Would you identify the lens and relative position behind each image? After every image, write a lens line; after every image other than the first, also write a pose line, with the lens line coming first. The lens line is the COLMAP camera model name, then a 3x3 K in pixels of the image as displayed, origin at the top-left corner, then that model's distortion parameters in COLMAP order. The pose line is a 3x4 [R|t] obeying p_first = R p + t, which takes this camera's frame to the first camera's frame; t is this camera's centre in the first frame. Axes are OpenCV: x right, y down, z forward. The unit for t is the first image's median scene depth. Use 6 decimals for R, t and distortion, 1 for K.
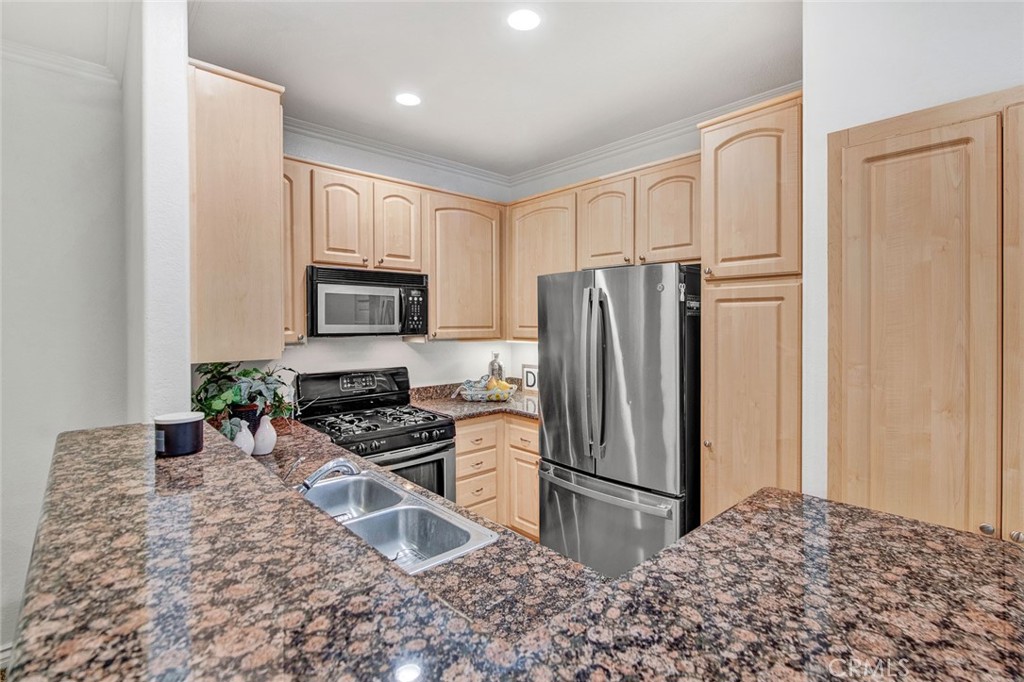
lens RADIAL K [[473.2, 0, 524.4], [0, 473.2, 321.0], [0, 0, 1]] dist [-0.003018, -0.000164]
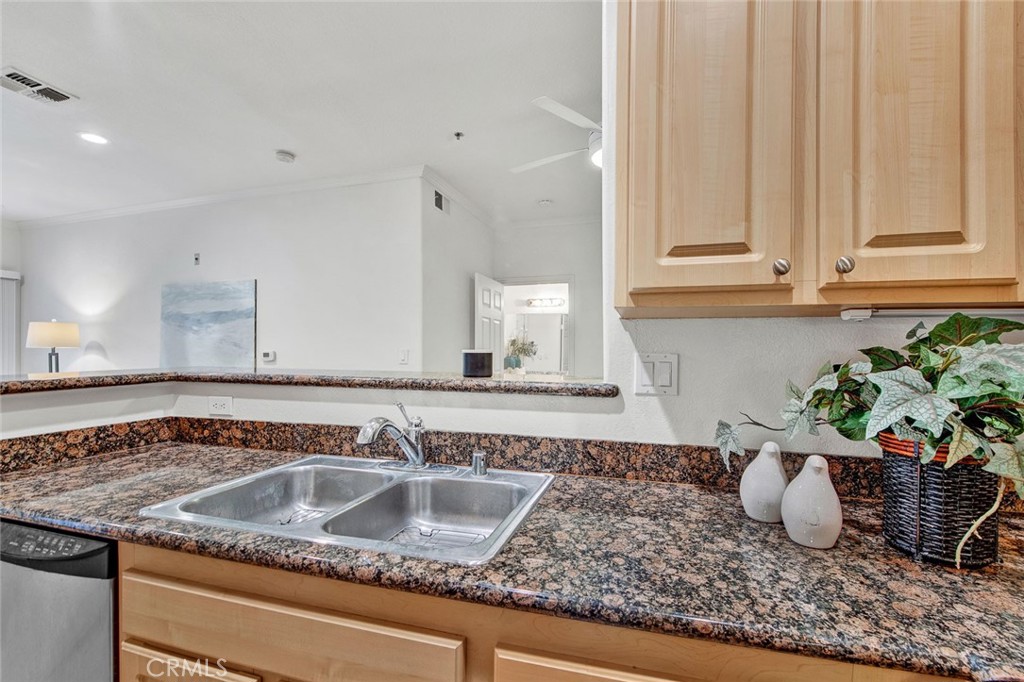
lens RADIAL K [[444.6, 0, 530.3], [0, 444.6, 324.3], [0, 0, 1]] dist [-0.002039, -0.008100]
pose [[-0.857589, -0.028270, -0.513557, -0.100382], [0.001387, 0.998358, -0.057273, 0.080021], [0.514333, -0.049829, -0.856142, 0.876916]]
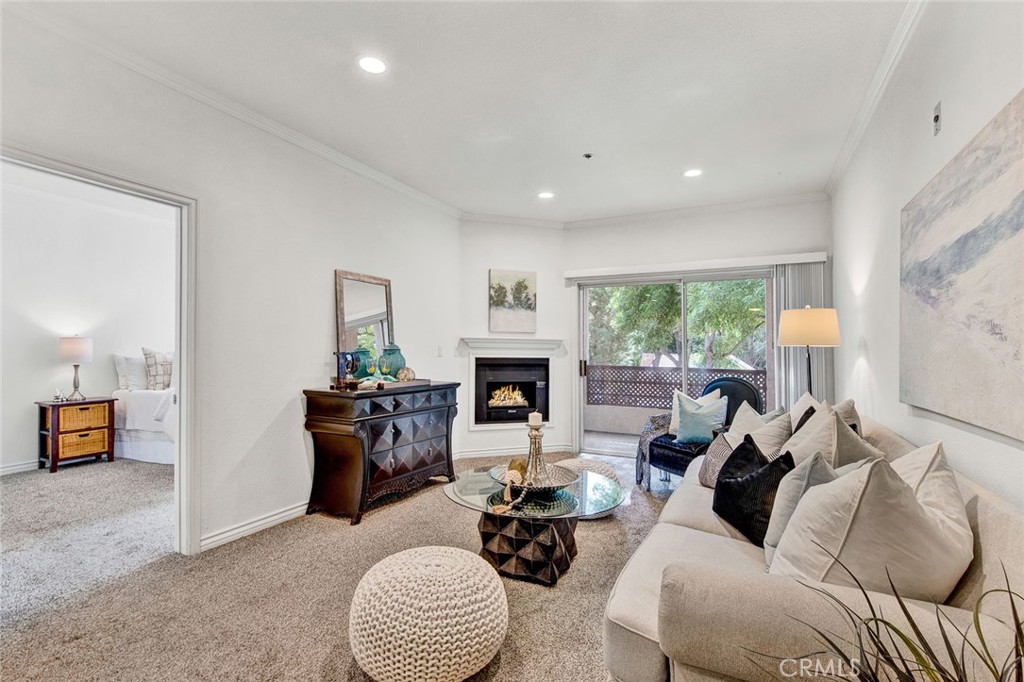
lens RADIAL K [[474.7, 0, 515.5], [0, 474.7, 344.5], [0, 0, 1]] dist [0.001237, -0.011740]
pose [[-0.350471, 0.006918, 0.936548, -0.299107], [-0.009826, 0.999891, -0.011063, 0.090538], [-0.936522, -0.013080, -0.350364, -0.164768]]
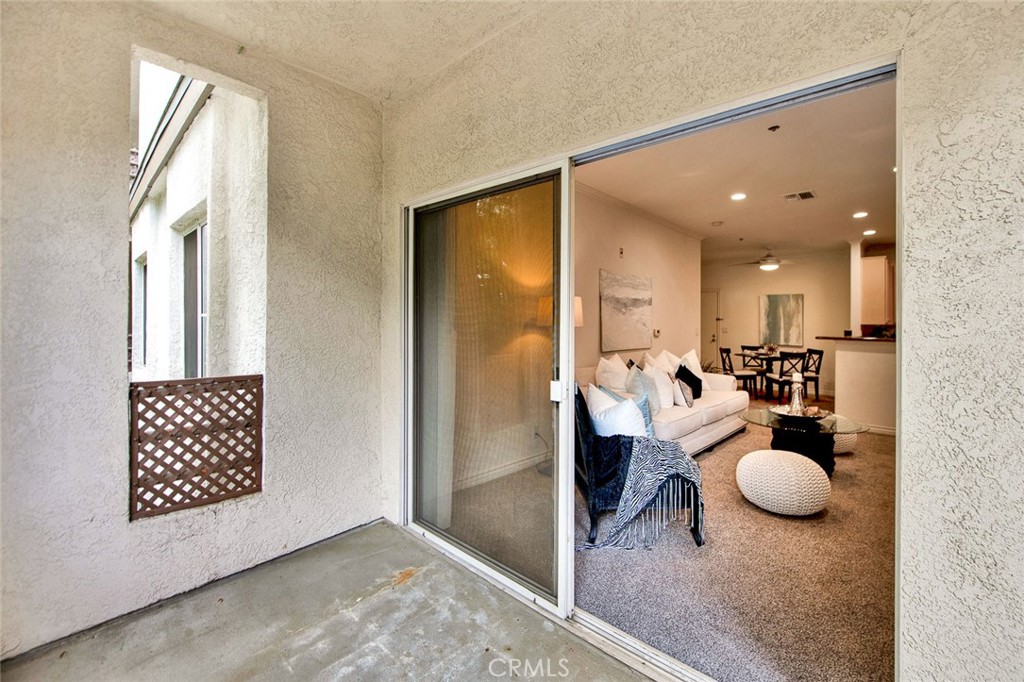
lens RADIAL K [[424.1, 0, 545.7], [0, 424.1, 324.5], [0, 0, 1]] dist [-0.000063, -0.000043]
pose [[0.102572, -0.000765, -0.994725, 1.709766], [-0.005959, 0.999981, -0.001383, 0.068174], [0.994708, 0.006069, 0.102565, -1.377071]]
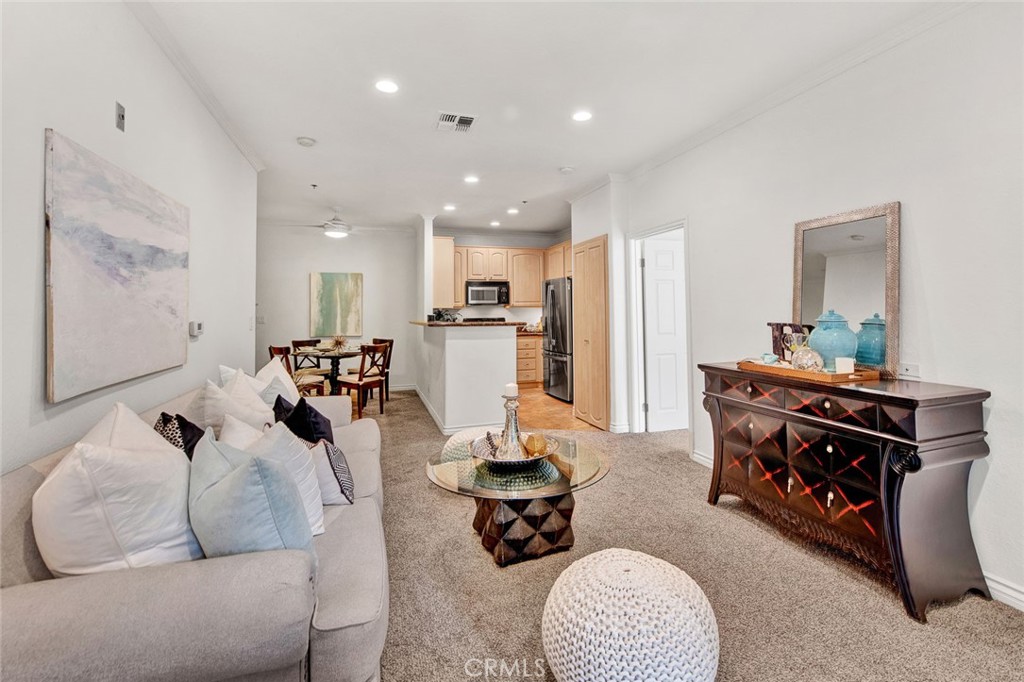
lens RADIAL K [[433.7, 0, 515.8], [0, 433.7, 305.5], [0, 0, 1]] dist [0.001758, -0.004211]
pose [[0.912110, -0.016185, -0.409625, 0.860062], [0.011989, 0.999846, -0.012809, 0.070671], [0.409769, 0.006773, 0.912164, -1.242274]]
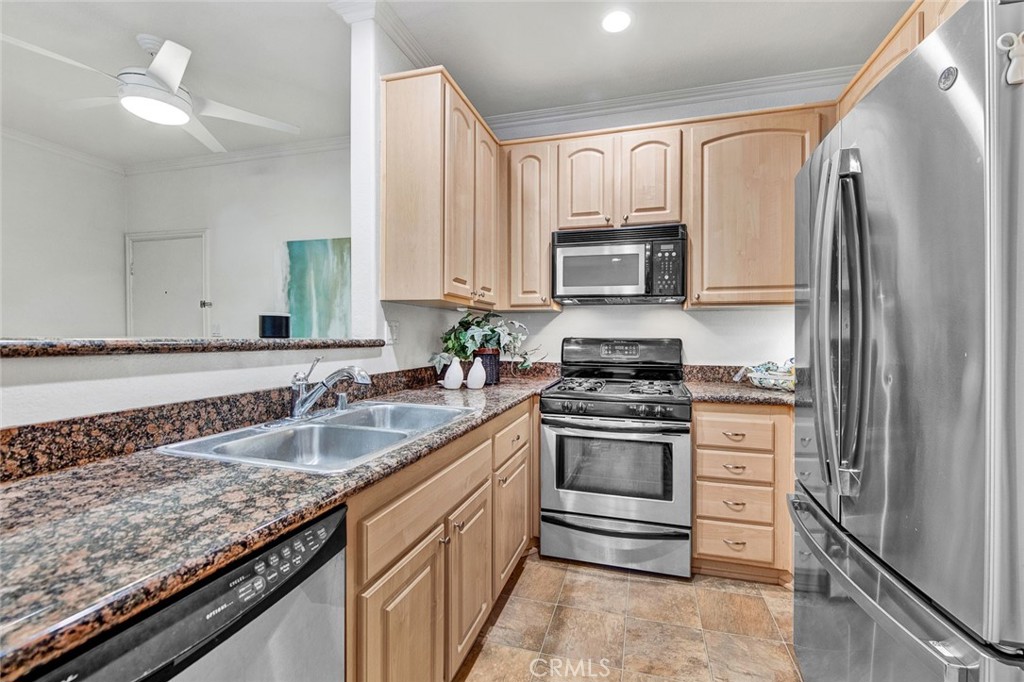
lens RADIAL K [[419.7, 0, 522.9], [0, 419.7, 335.2], [0, 0, 1]] dist [-0.012010, -0.000181]
pose [[0.515973, 0.006892, -0.856577, 0.296955], [-0.006545, 0.999970, 0.004104, 0.101344], [0.856580, 0.003489, 0.516003, 0.398919]]
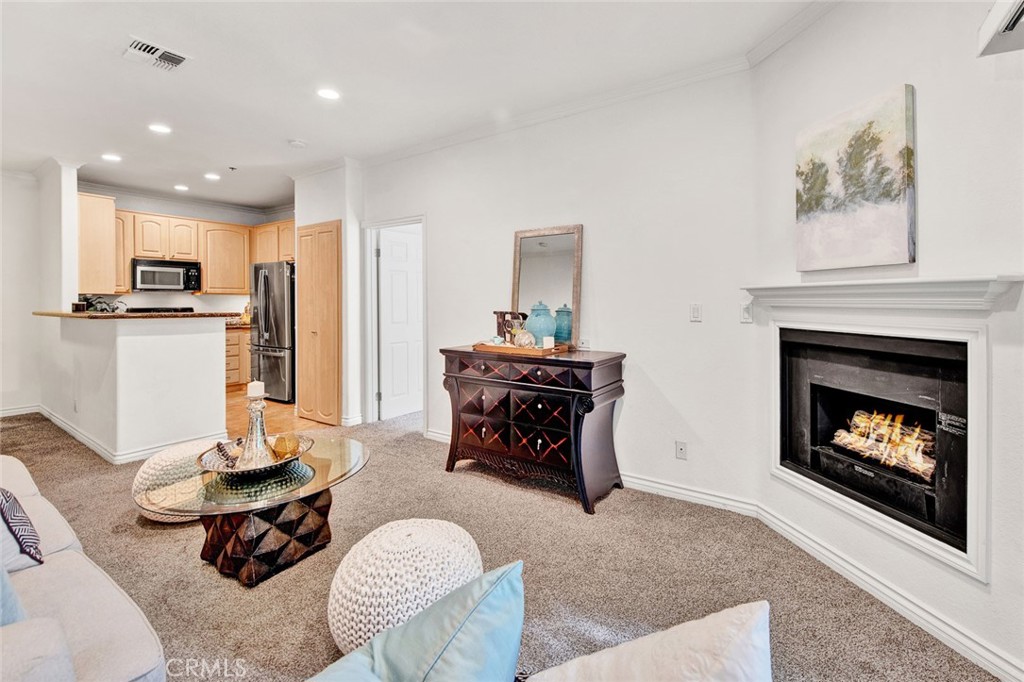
lens RADIAL K [[449.0, 0, 515.5], [0, 449.0, 298.3], [0, 0, 1]] dist [-0.002824, -0.000745]
pose [[0.976517, -0.001136, 0.215438, 0.775284], [0.001329, 0.999999, -0.000754, 0.069437], [-0.215437, 0.001023, 0.976517, -1.321722]]
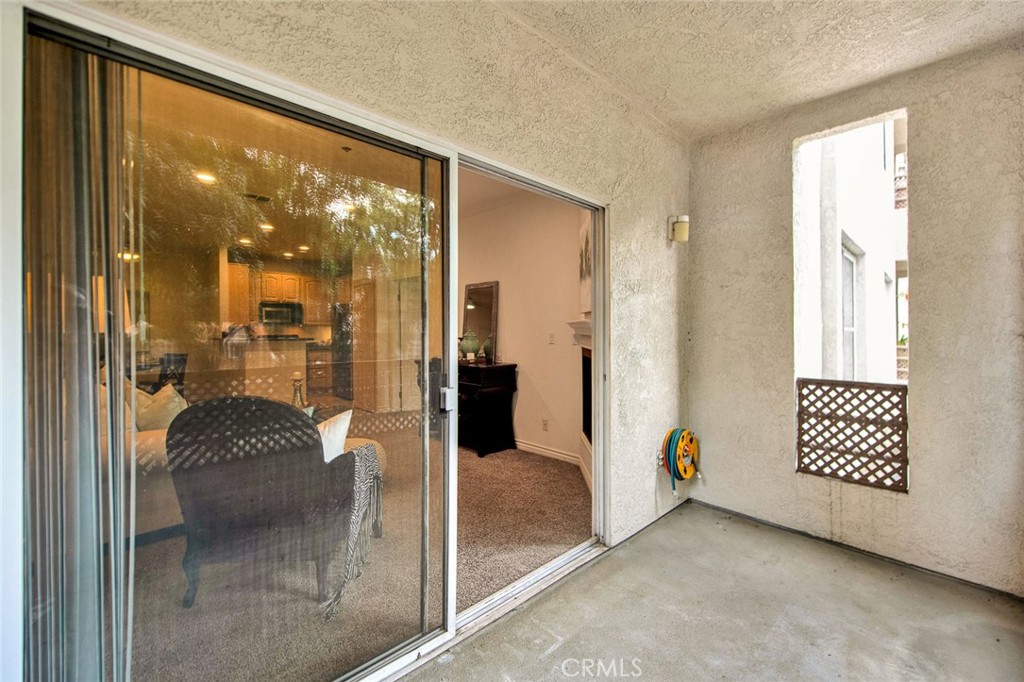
lens RADIAL K [[435.5, 0, 507.1], [0, 435.5, 331.5], [0, 0, 1]] dist [-0.002137, -0.000264]
pose [[0.999995, -0.002804, -0.001466, 1.173620], [0.002813, 0.999978, 0.006057, 0.069826], [0.001449, -0.006061, 0.999981, -1.885284]]
